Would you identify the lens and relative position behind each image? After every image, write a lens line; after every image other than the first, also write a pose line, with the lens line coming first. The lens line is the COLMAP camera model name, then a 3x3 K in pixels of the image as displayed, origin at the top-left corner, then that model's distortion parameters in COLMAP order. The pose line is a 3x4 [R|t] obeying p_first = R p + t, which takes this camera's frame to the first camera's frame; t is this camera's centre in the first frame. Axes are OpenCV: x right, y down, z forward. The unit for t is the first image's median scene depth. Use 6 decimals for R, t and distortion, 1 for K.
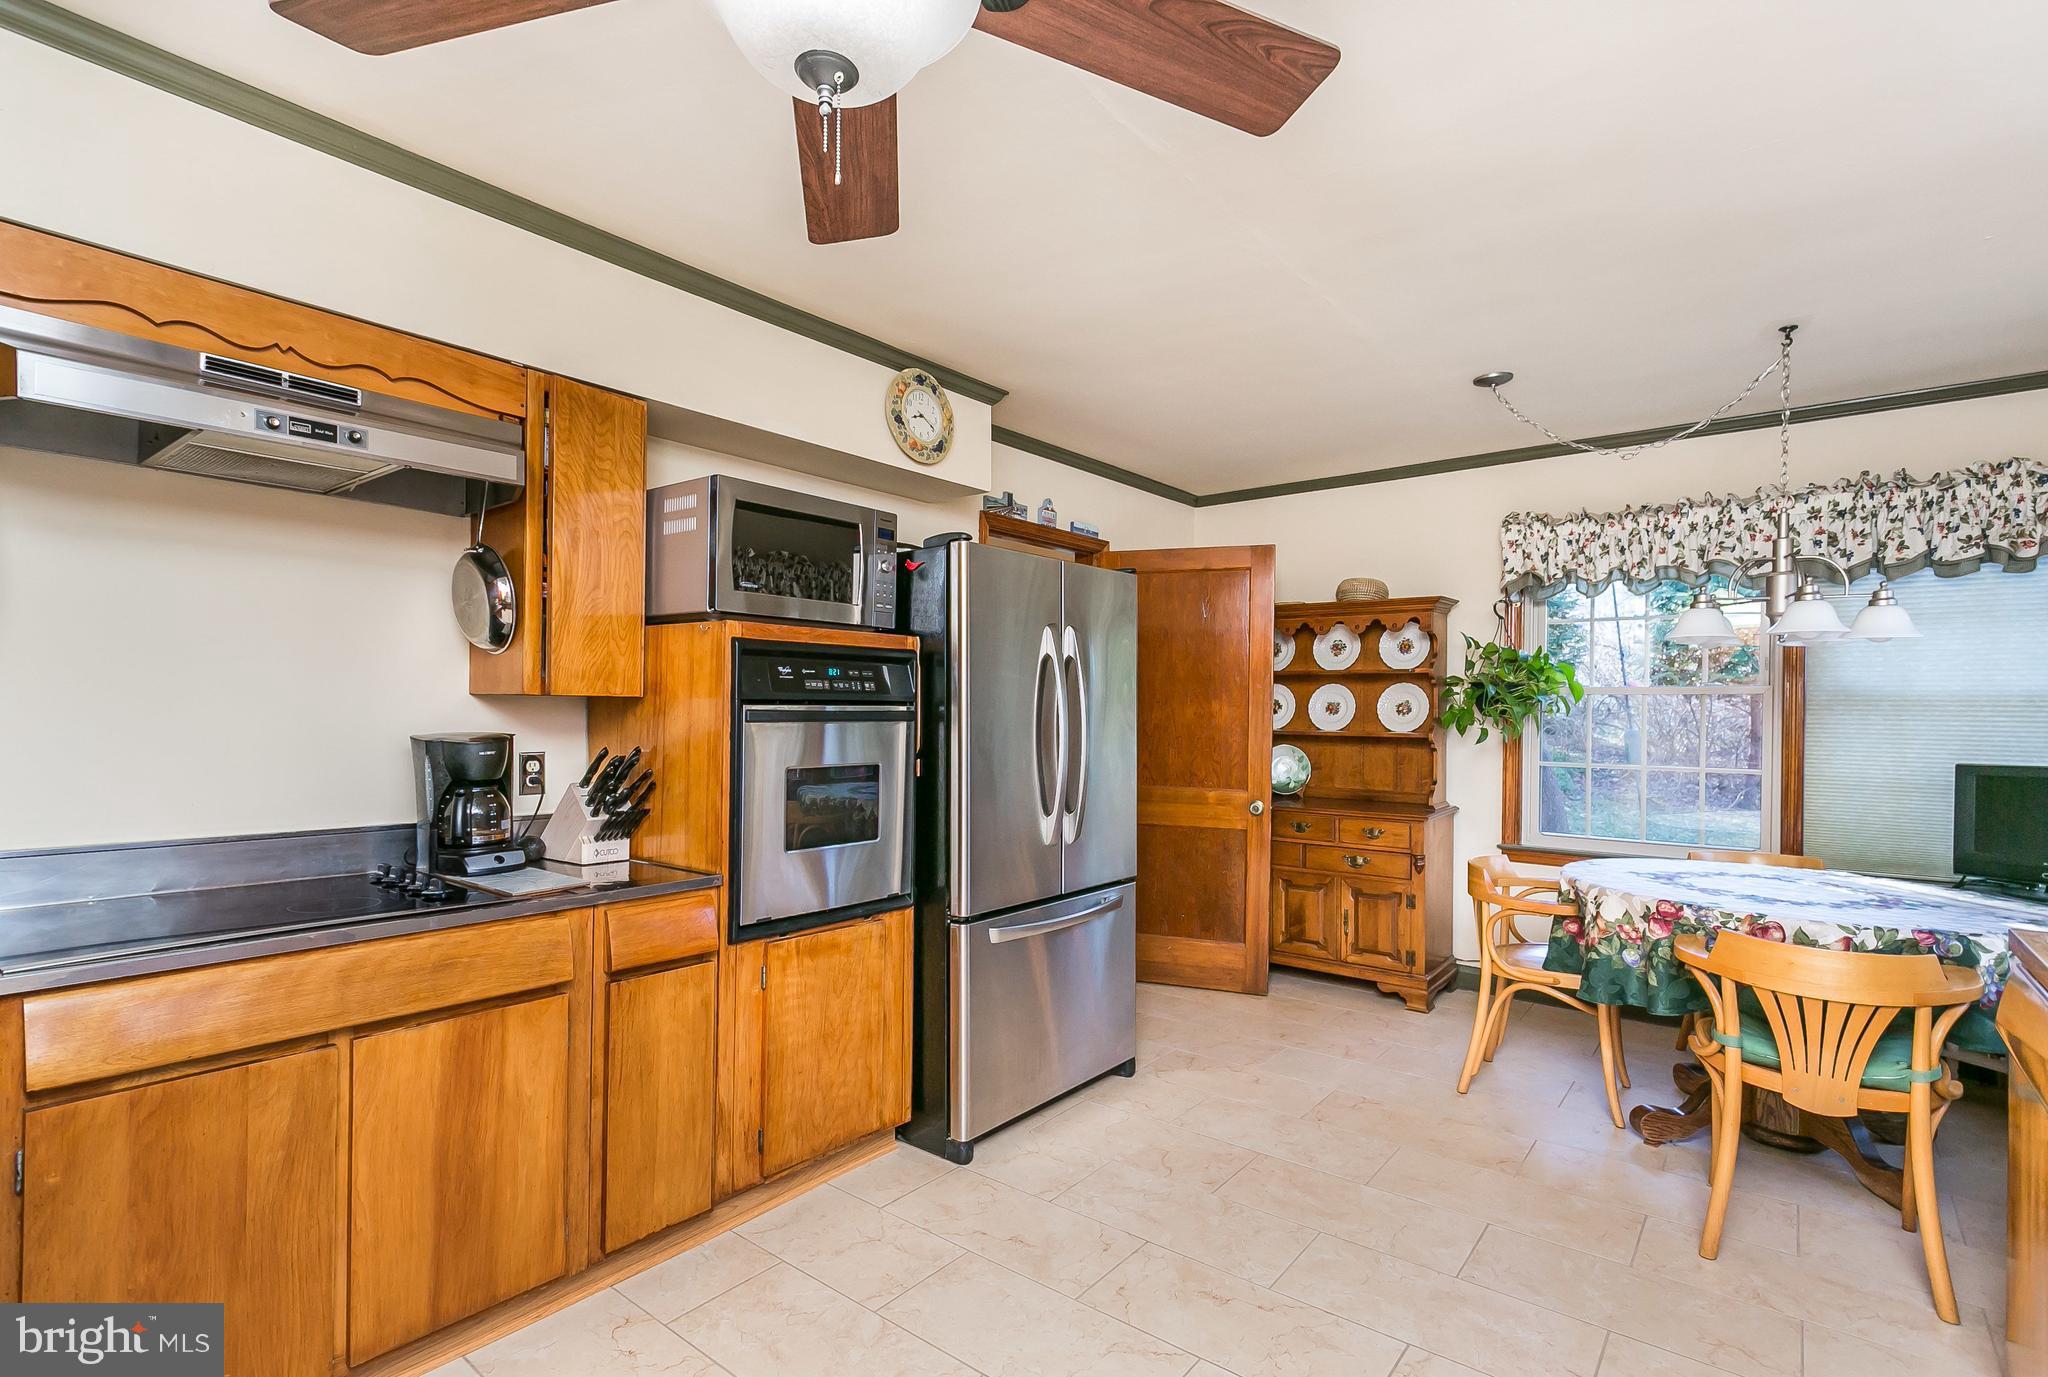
lens RADIAL K [[983.3, 0, 1009.7], [0, 983.3, 701.5], [0, 0, 1]] dist [0.004913, 0.000853]
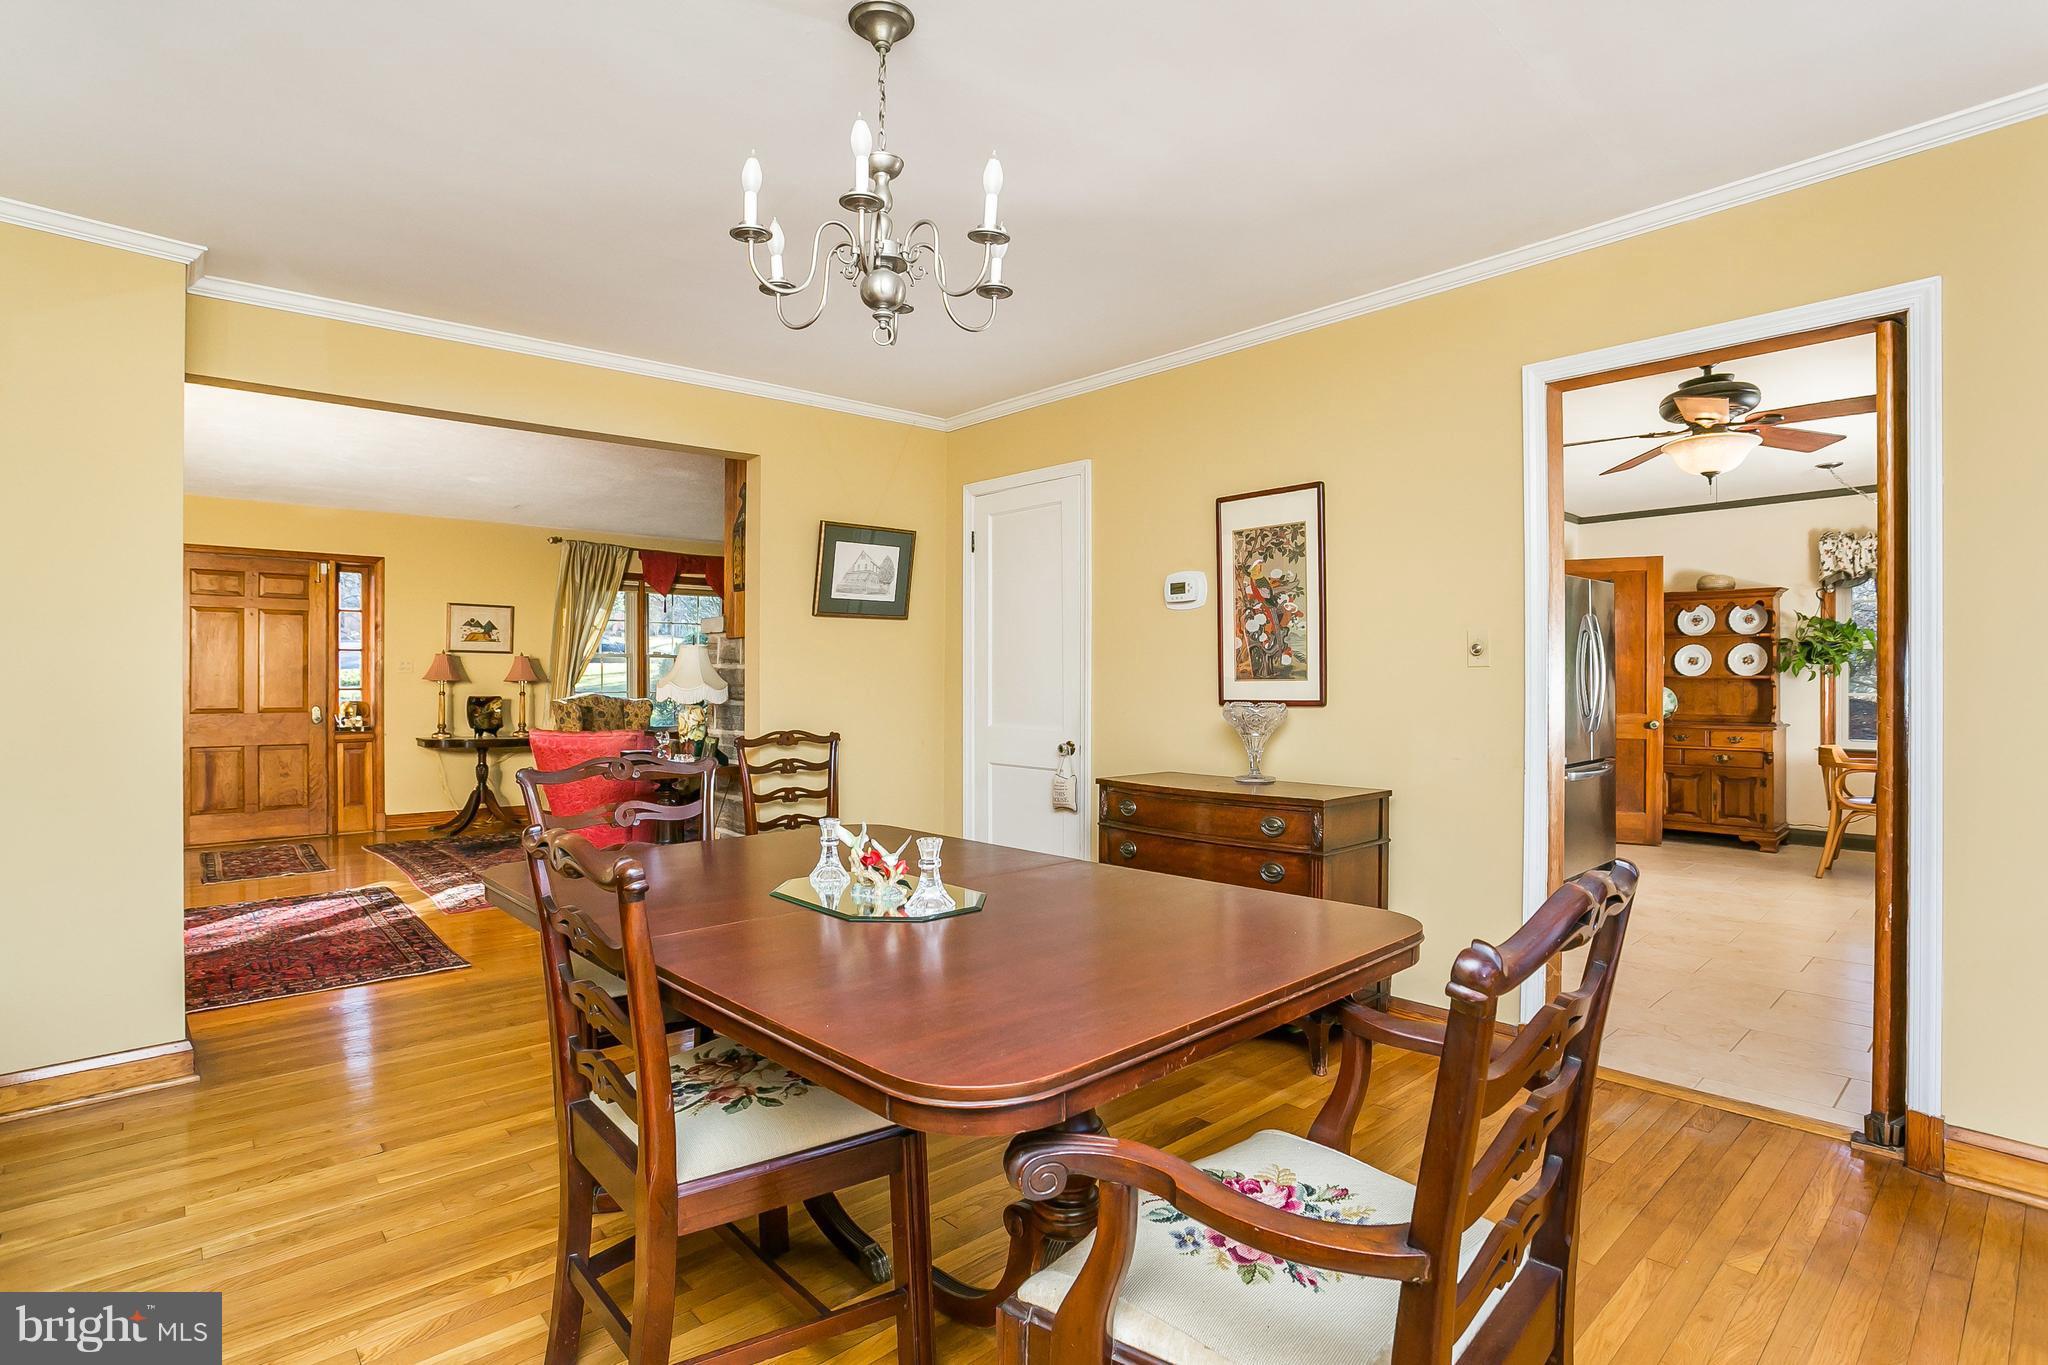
lens RADIAL K [[1033.0, 0, 1033.1], [0, 1033.0, 665.8], [0, 0, 1]] dist [-0.012424, 0.000265]
pose [[0.993345, -0.008408, -0.114872, -0.560389], [0.008322, 0.999965, -0.001229, 0.009659], [0.114878, 0.000265, 0.993380, -0.760051]]
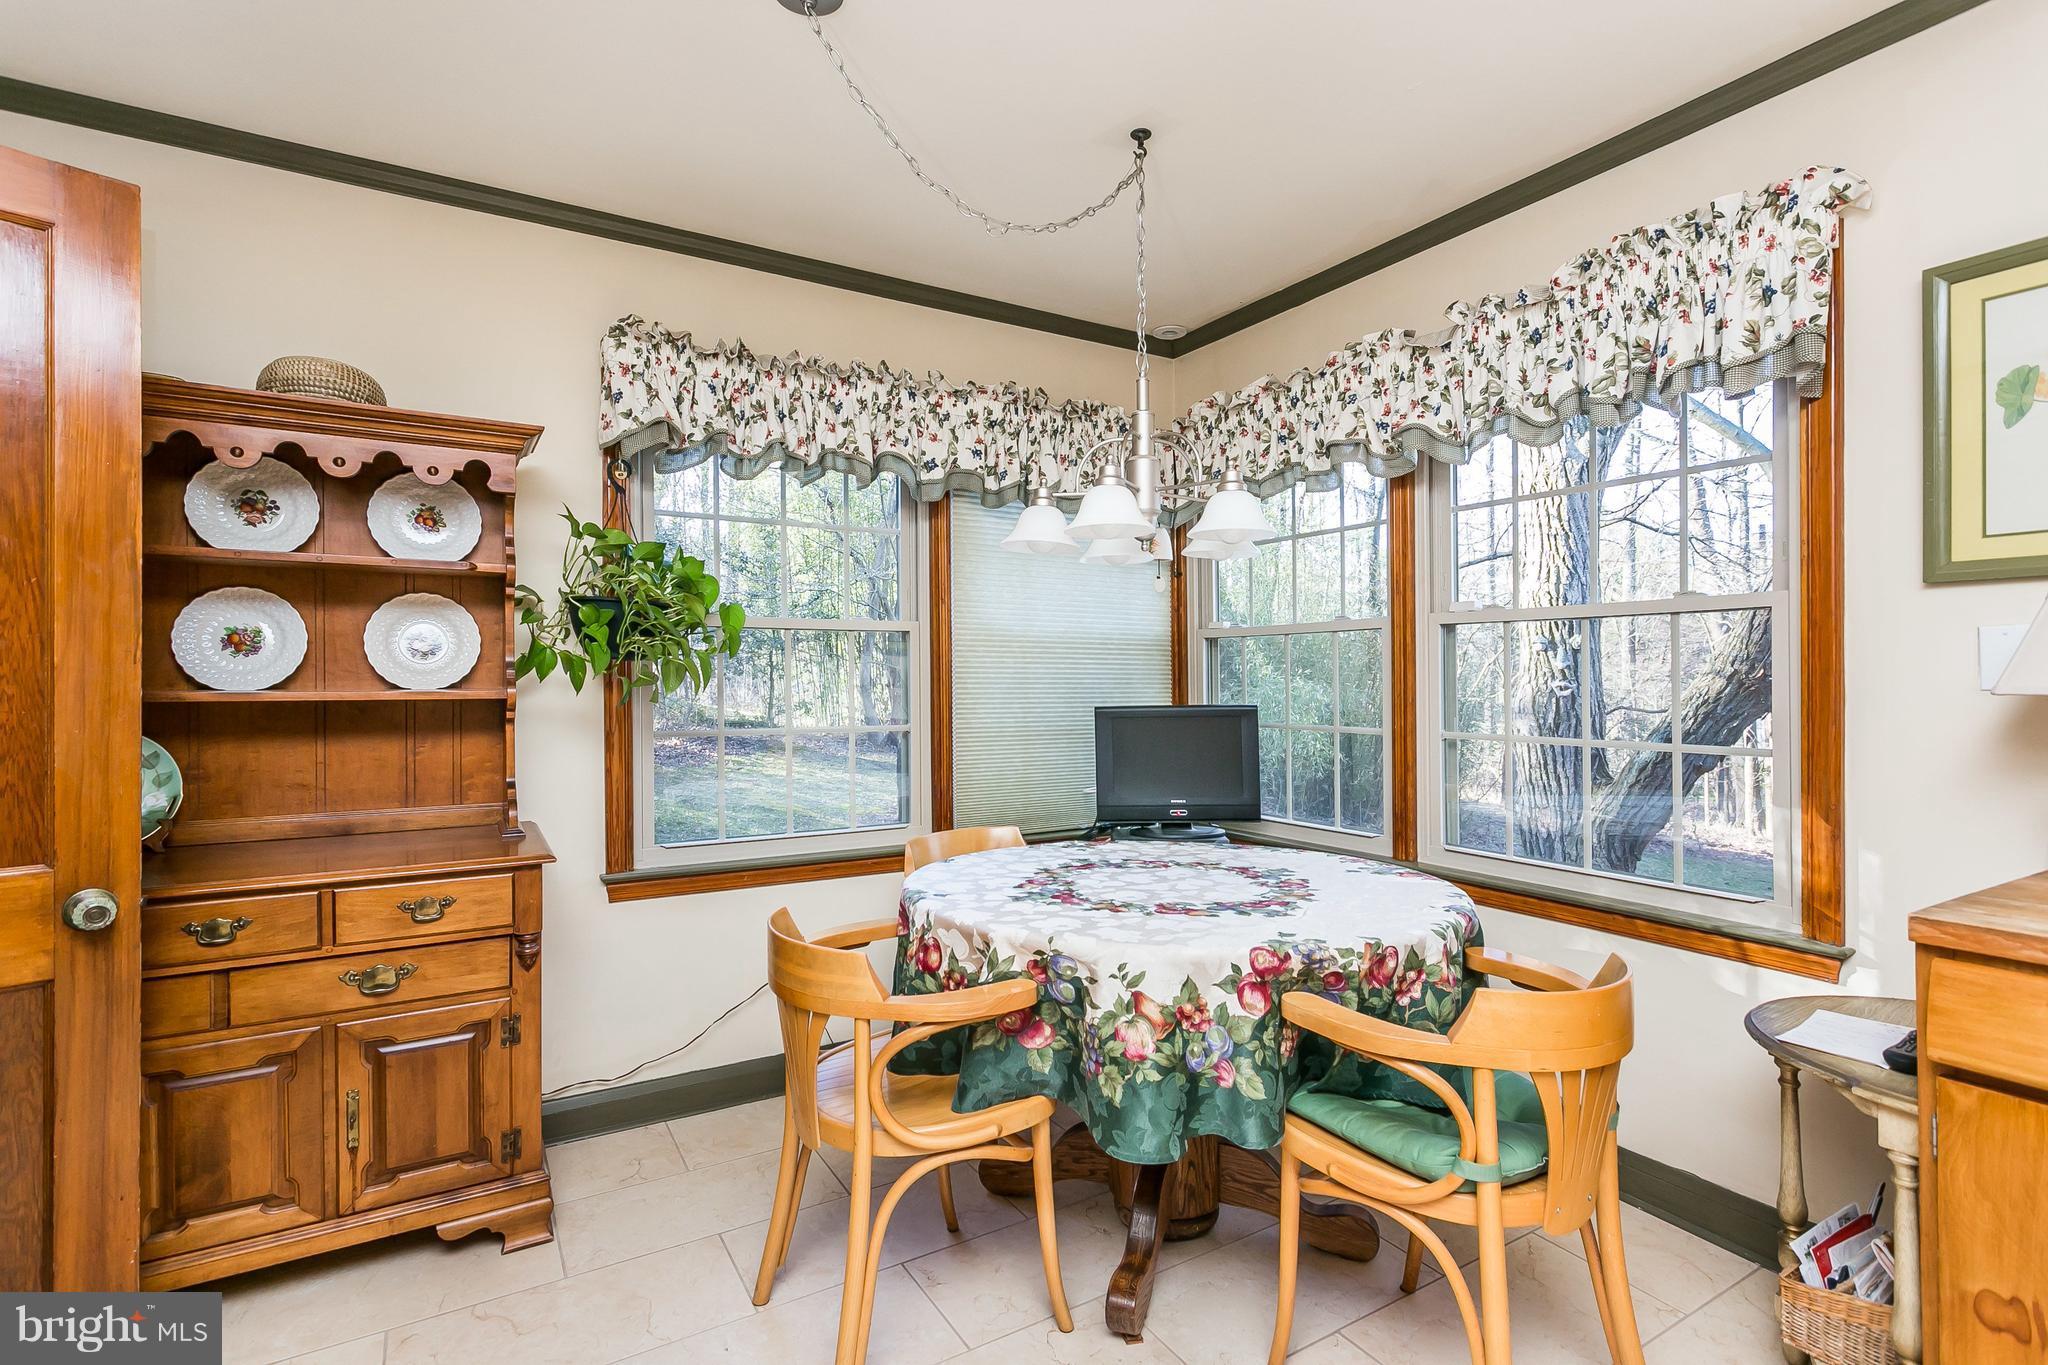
lens RADIAL K [[971.5, 0, 1011.2], [0, 971.5, 681.2], [0, 0, 1]] dist [-0.003940, 0.000325]
pose [[0.349916, -0.010428, 0.936723, 0.041564], [-0.002416, 0.999925, 0.012034, 0.021382], [-0.936778, -0.006474, 0.349864, 0.598161]]
